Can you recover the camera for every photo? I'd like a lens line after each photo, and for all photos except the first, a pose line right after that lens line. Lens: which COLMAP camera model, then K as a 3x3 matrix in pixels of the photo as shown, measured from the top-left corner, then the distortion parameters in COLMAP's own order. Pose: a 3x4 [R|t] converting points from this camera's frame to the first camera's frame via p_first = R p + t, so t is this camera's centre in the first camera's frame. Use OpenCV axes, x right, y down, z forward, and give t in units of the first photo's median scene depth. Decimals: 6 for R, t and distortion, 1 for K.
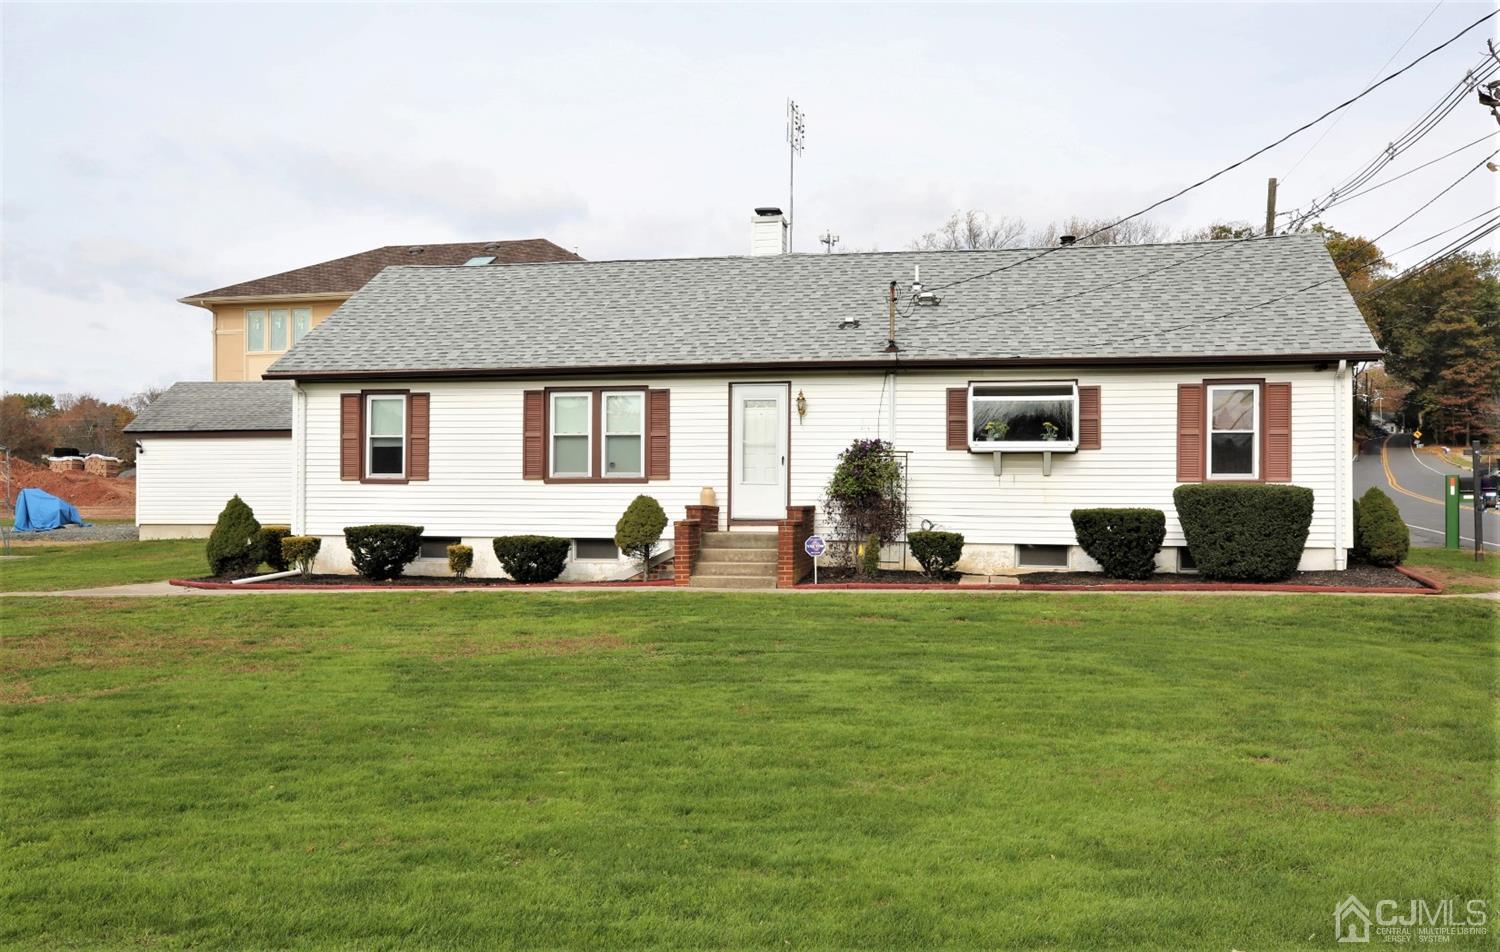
lens RADIAL K [[1389.5, 0, 740.0], [0, 1389.5, 486.2], [0, 0, 1]] dist [0.039065, 0.000000]
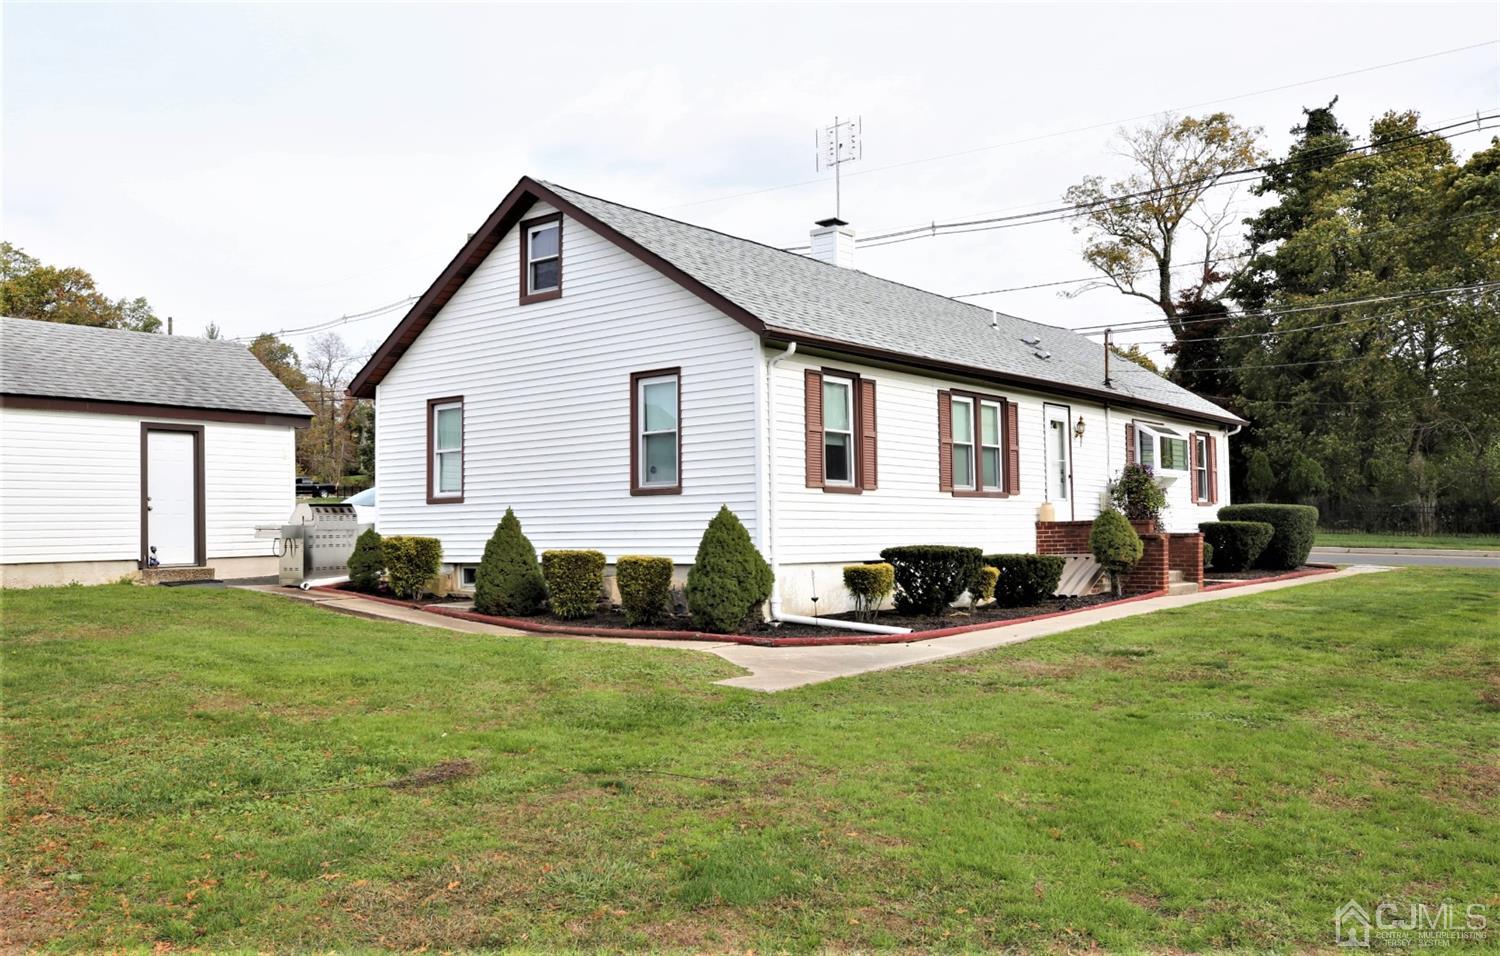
lens RADIAL K [[1157.4, 0, 742.8], [0, 1157.4, 483.4], [0, 0, 1]] dist [0.039267, 0.017458]
pose [[0.464580, 0.023698, 0.885214, -0.890045], [0.000746, 0.999631, -0.027153, 0.010168], [-0.885531, 0.013275, 0.464391, 0.803843]]
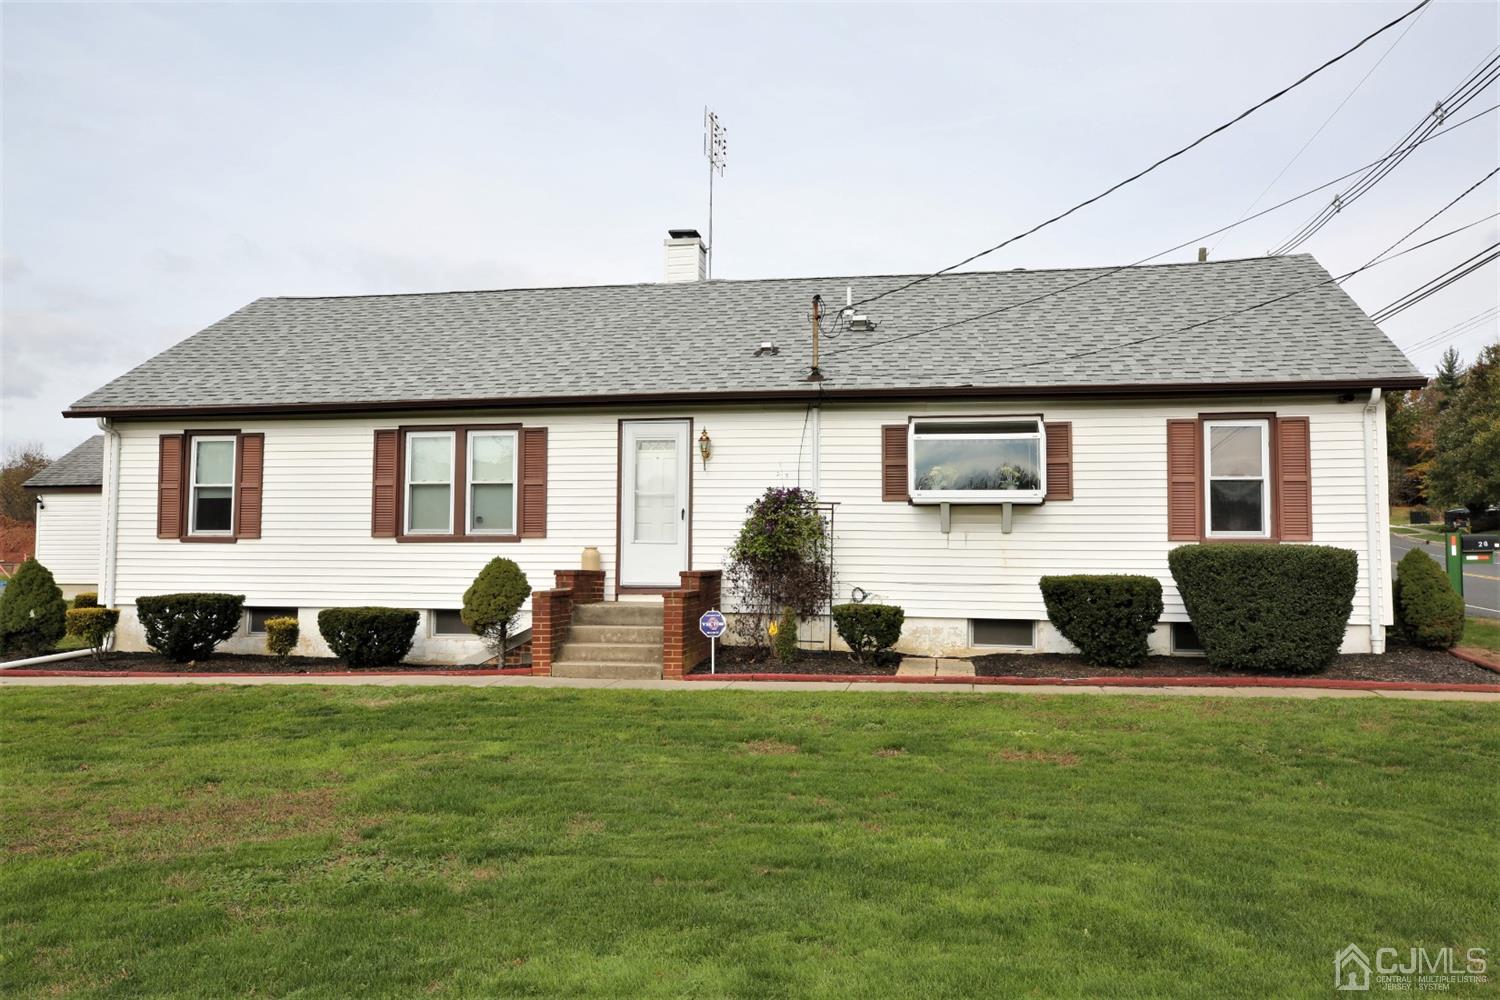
lens RADIAL K [[1179.5, 0, 747.7], [0, 1179.5, 487.1], [0, 0, 1]] dist [0.009782, 0.002977]
pose [[0.999792, 0.001350, 0.020369, 0.054608], [-0.000408, 0.998934, -0.046155, -0.002514], [-0.020409, 0.046137, 0.998727, 0.307402]]
